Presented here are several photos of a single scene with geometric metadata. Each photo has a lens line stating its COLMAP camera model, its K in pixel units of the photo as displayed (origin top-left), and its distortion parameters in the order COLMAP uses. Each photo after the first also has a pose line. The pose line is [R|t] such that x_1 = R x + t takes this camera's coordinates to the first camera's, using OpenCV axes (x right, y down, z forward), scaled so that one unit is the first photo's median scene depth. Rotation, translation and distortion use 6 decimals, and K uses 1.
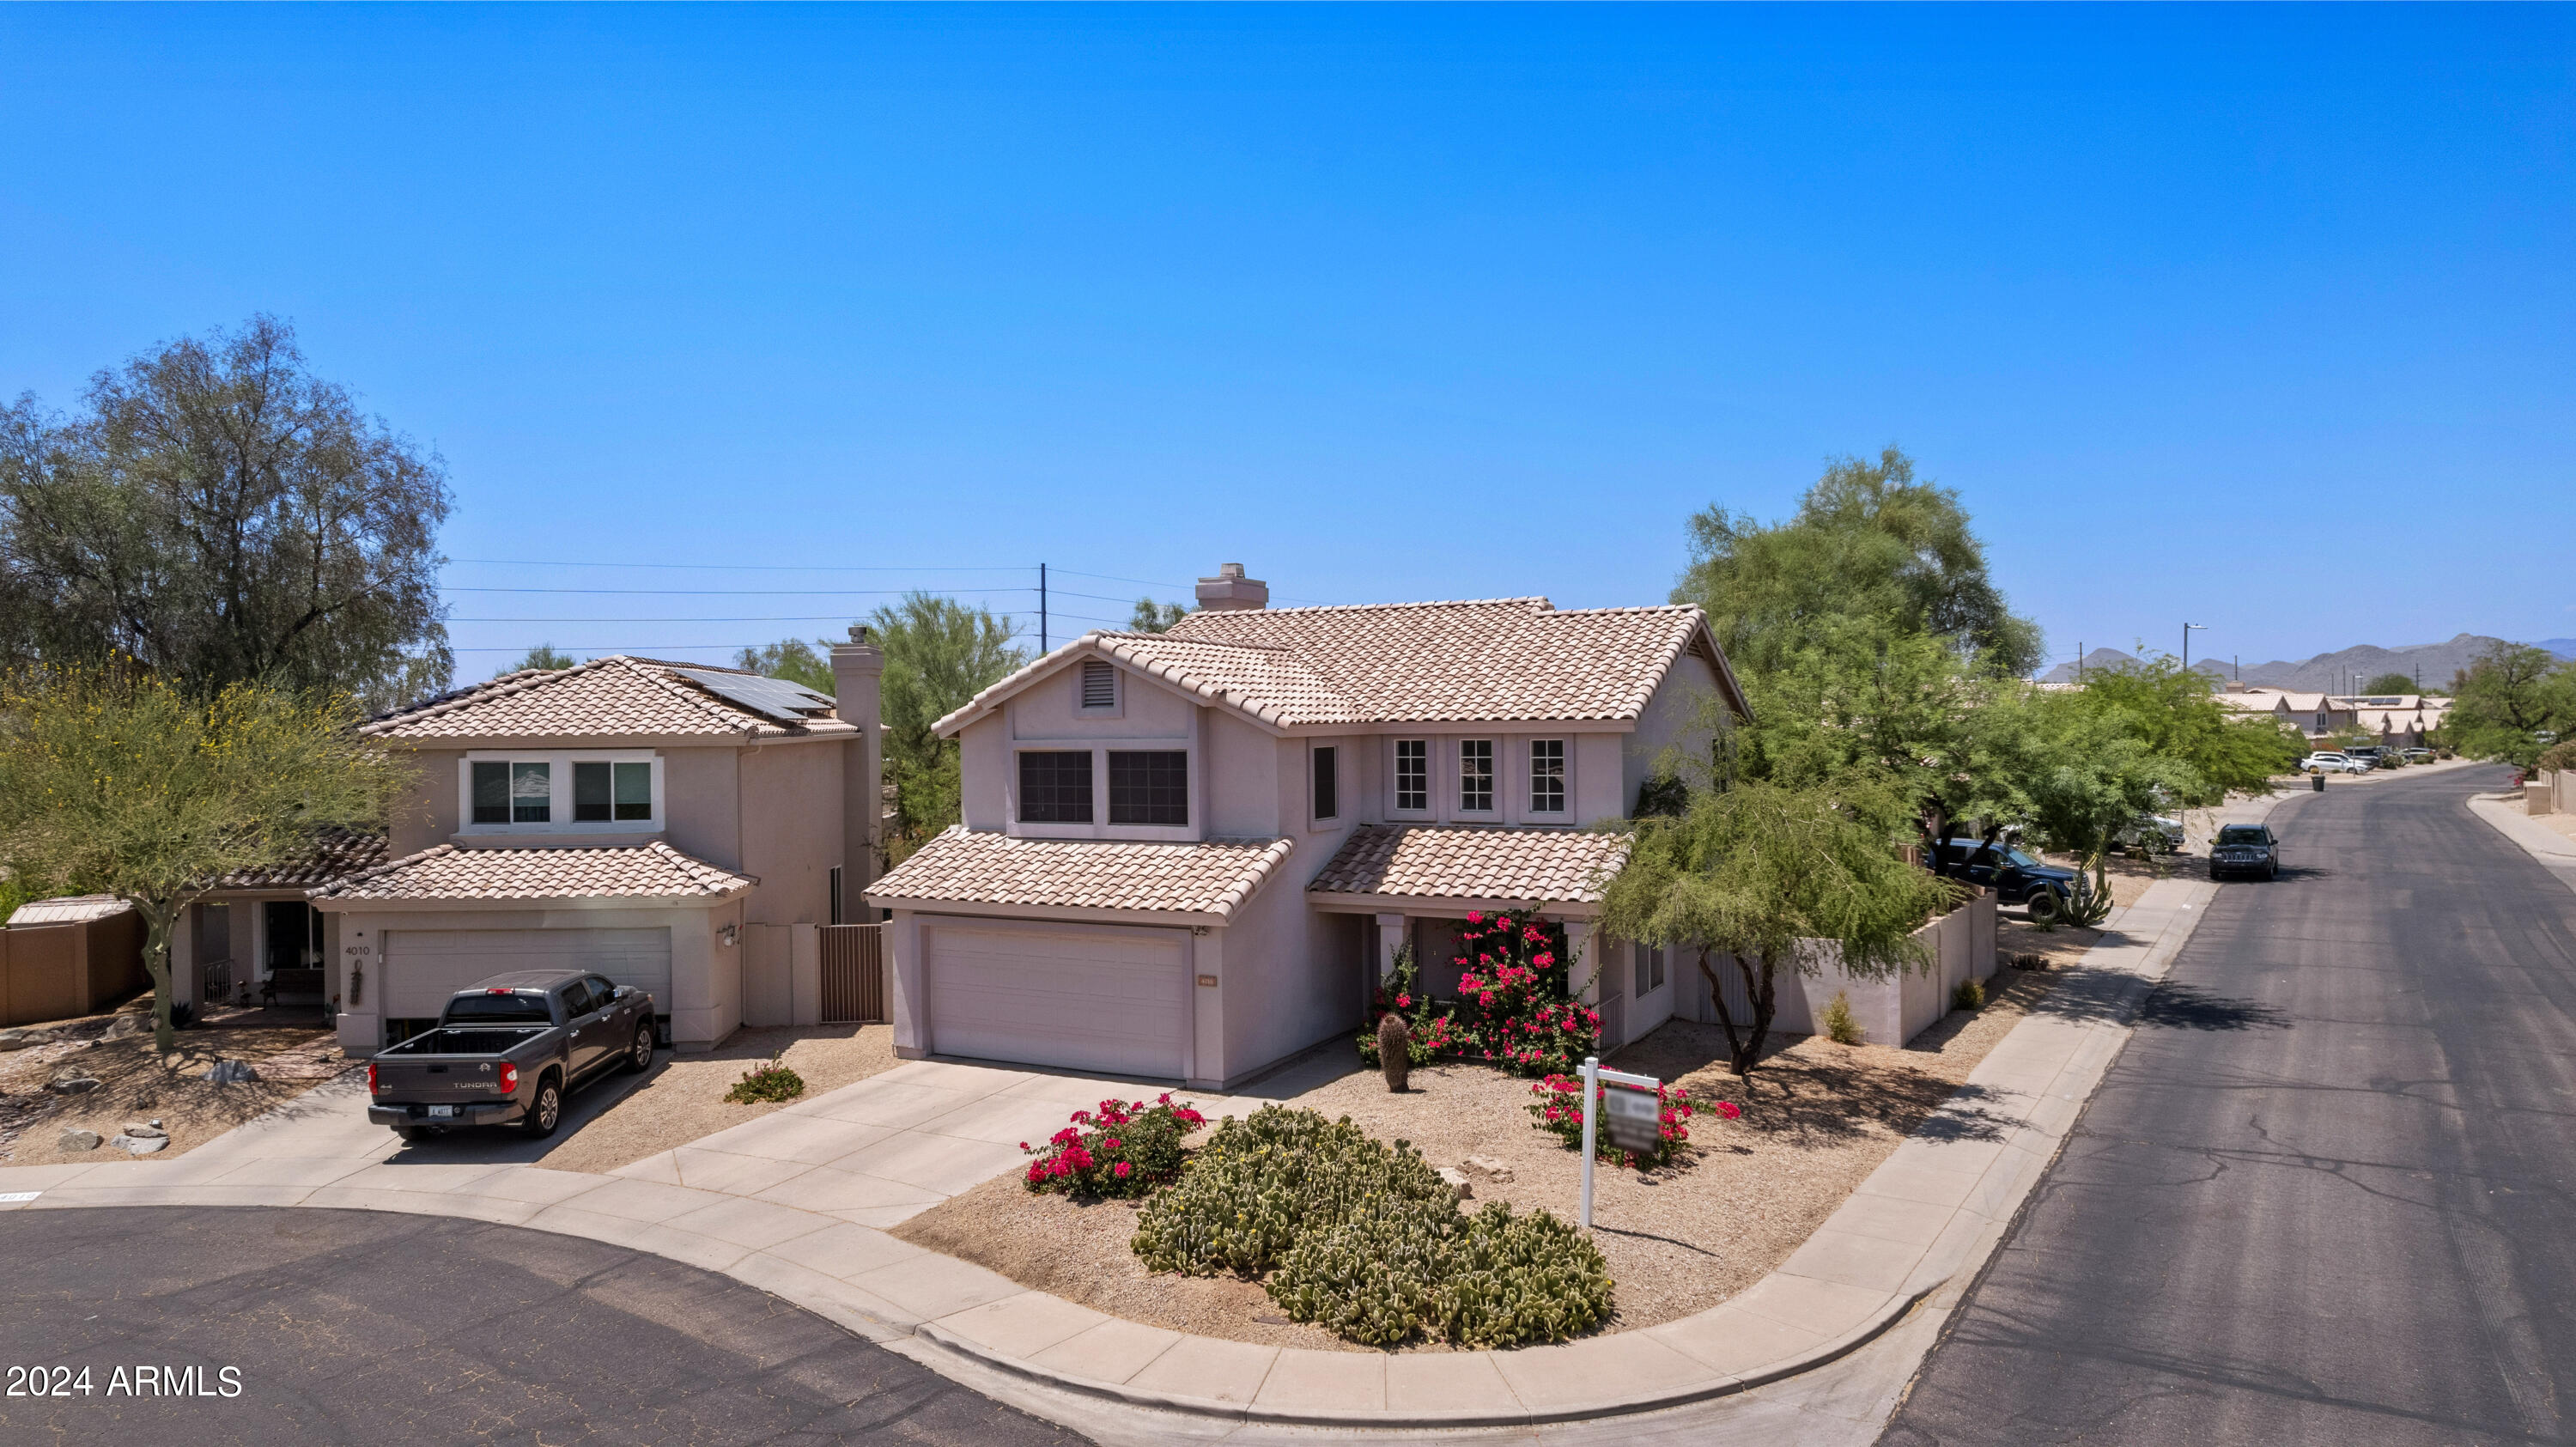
lens RADIAL K [[1646.4, 0, 1288.0], [0, 1646.4, 723.5], [0, 0, 1]] dist [-0.072916, 0.063495]
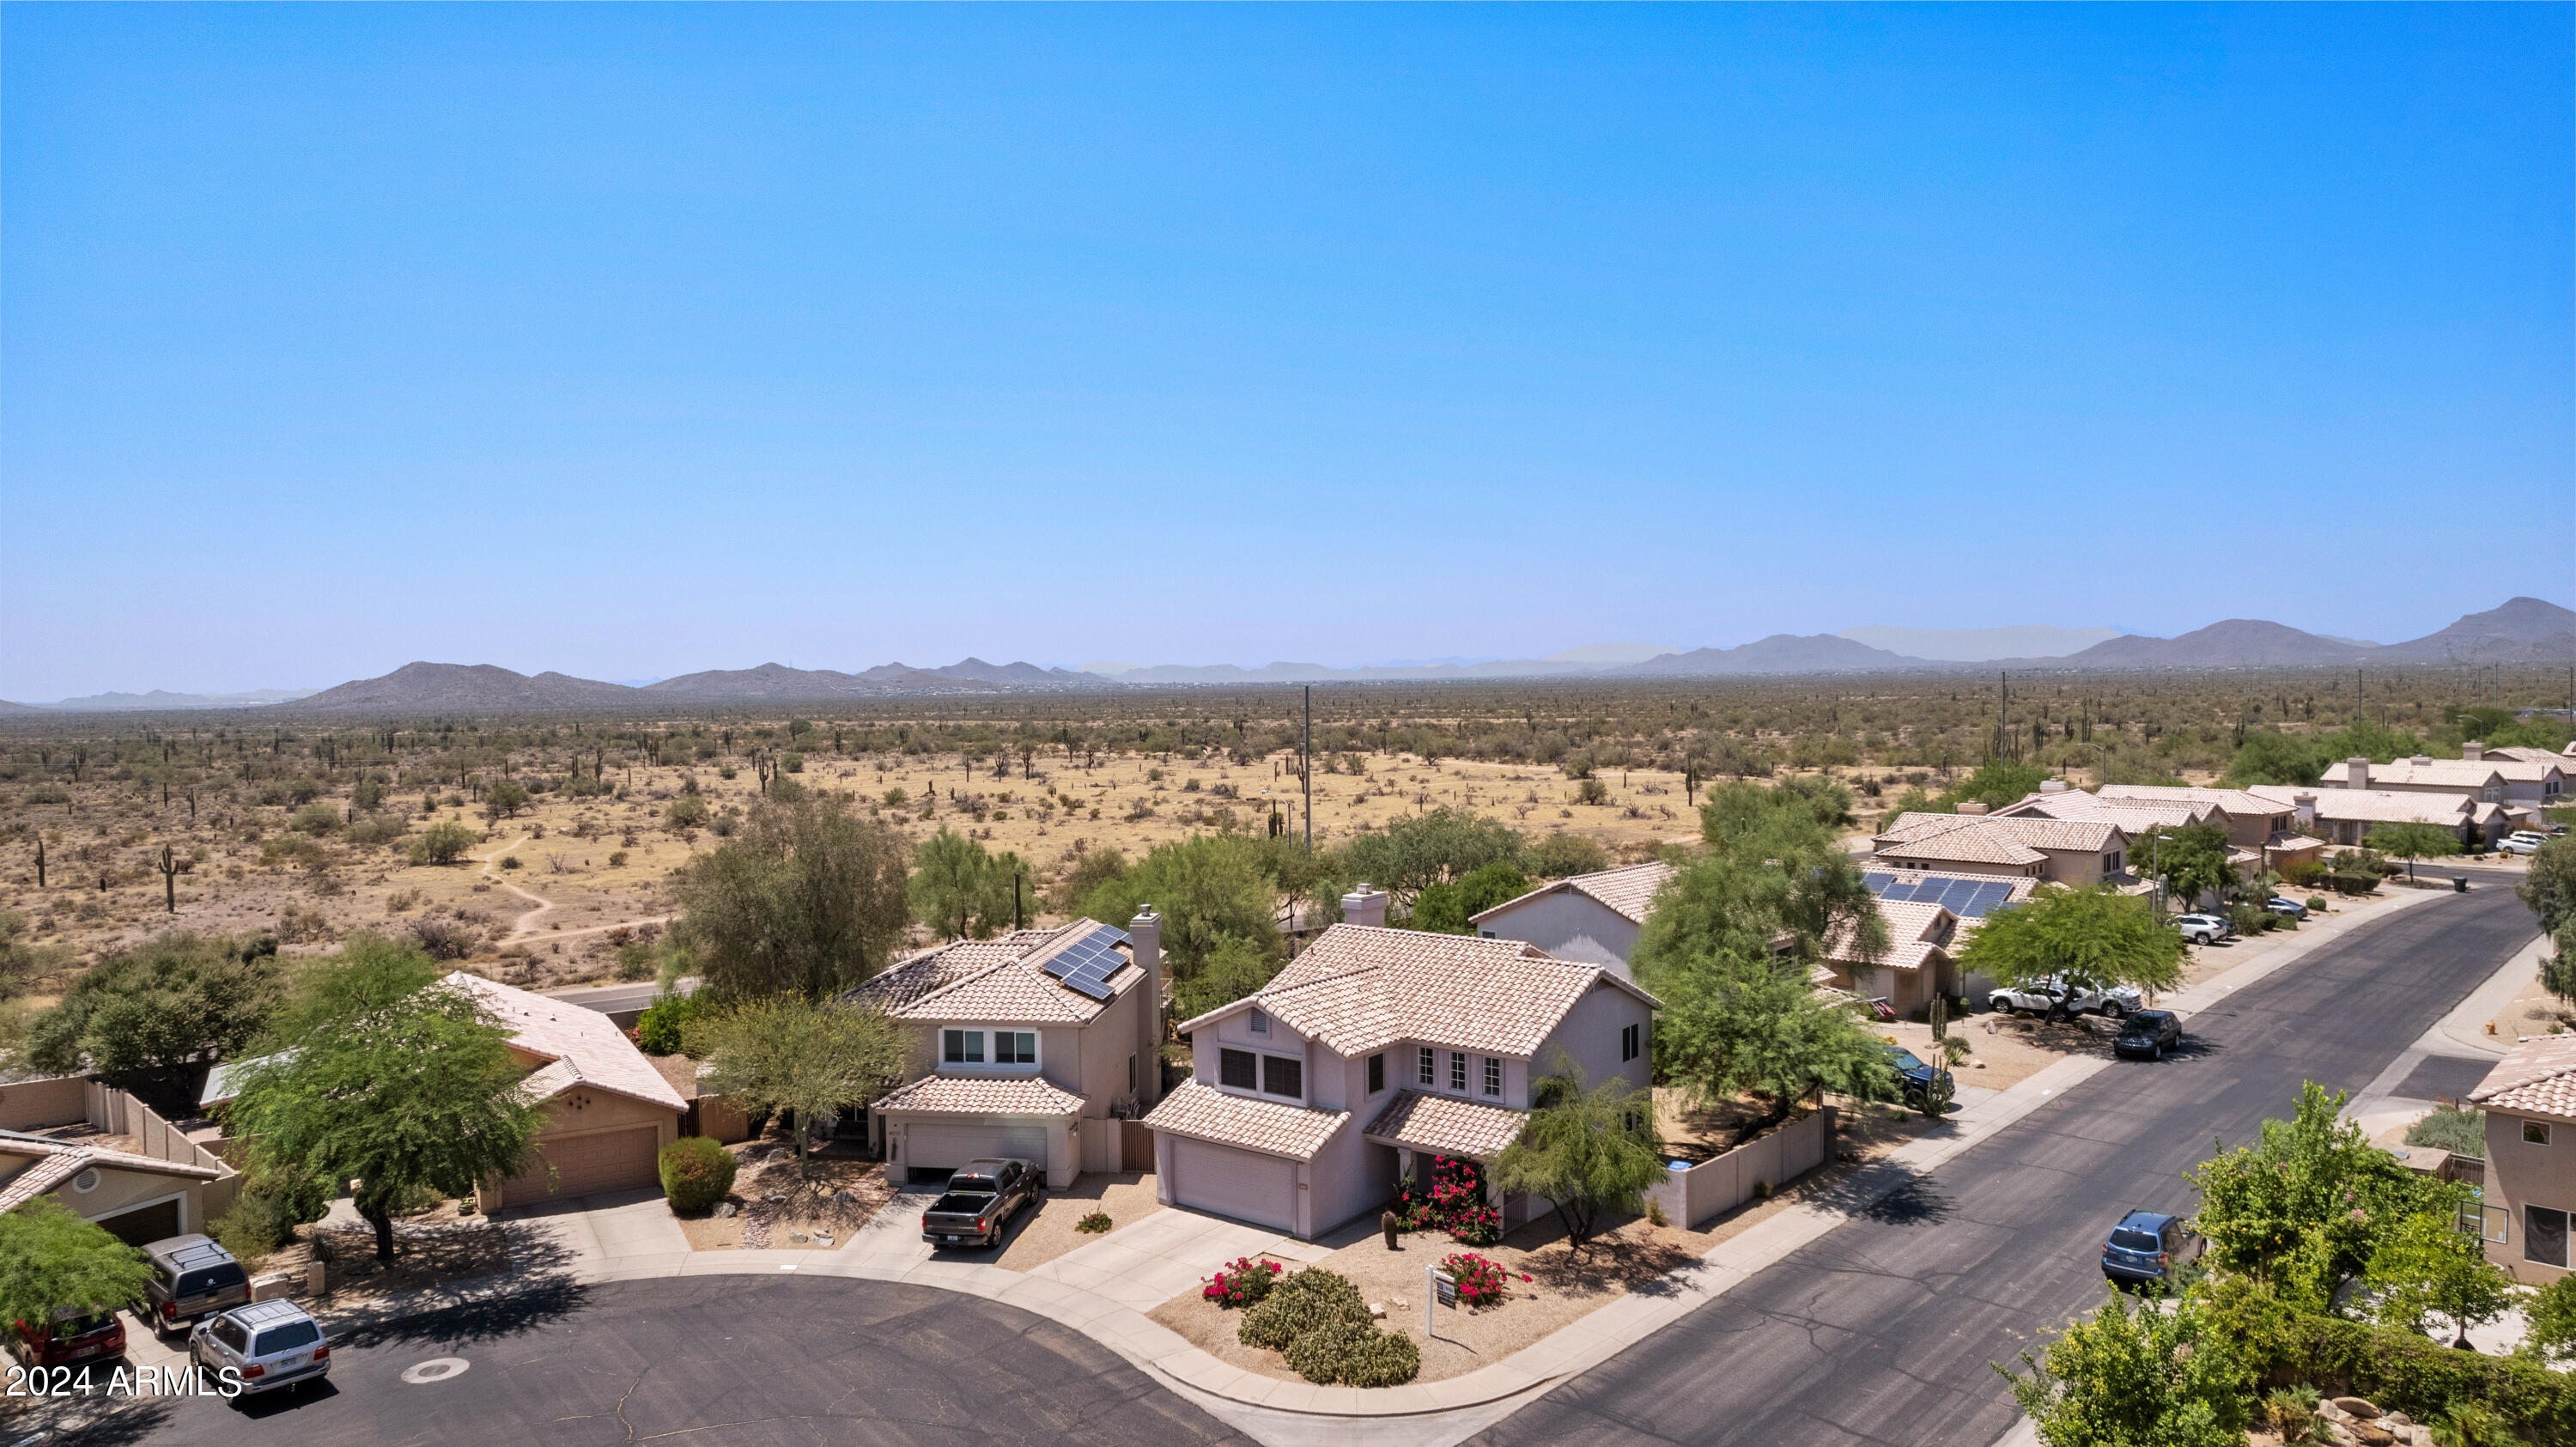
lens RADIAL K [[1646.4, 0, 1288.0], [0, 1646.4, 723.5], [0, 0, 1]] dist [-0.072916, 0.063495]
pose [[0.982184, 0.004814, -0.187863, 0.296344], [0.000653, 0.999578, 0.029029, -0.454022], [0.187923, -0.028634, 0.981766, -0.935551]]
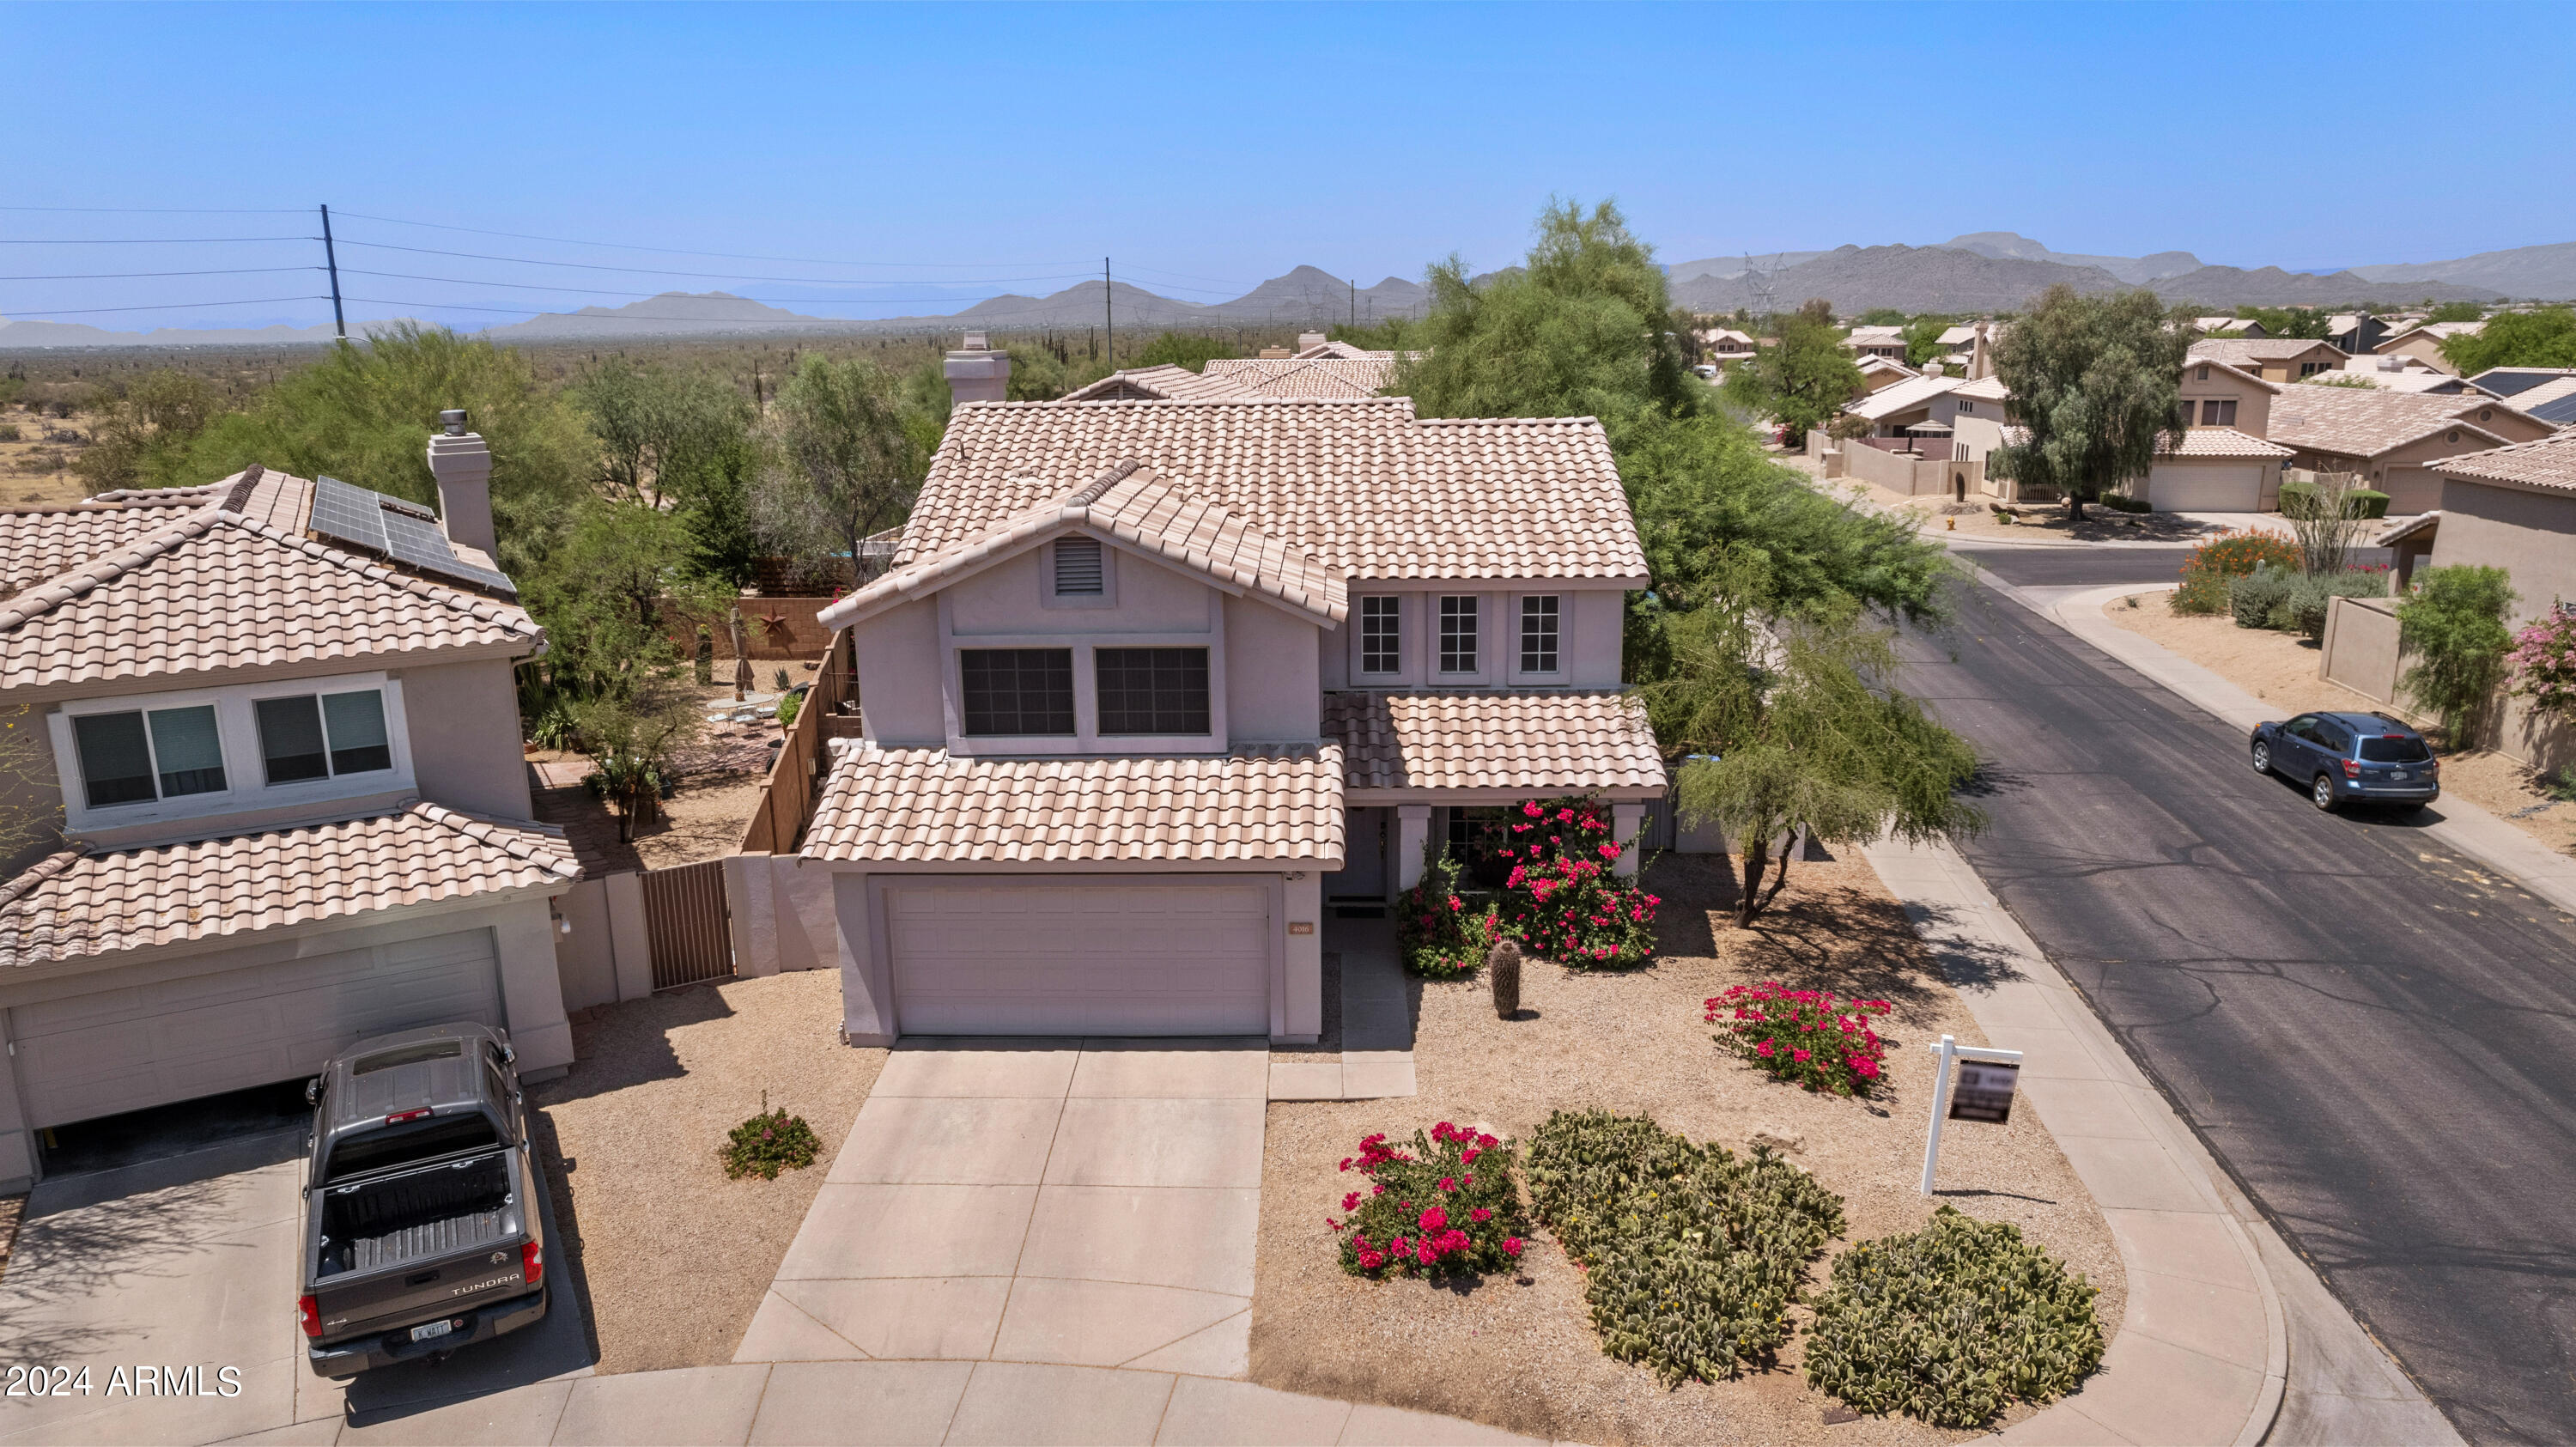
lens RADIAL K [[1646.4, 0, 1288.0], [0, 1646.4, 723.5], [0, 0, 1]] dist [-0.072916, 0.063495]
pose [[0.897054, -0.102204, 0.429940, -0.395934], [0.000390, 0.973072, 0.230501, -0.140788], [-0.441921, -0.206604, 0.872938, 0.256091]]
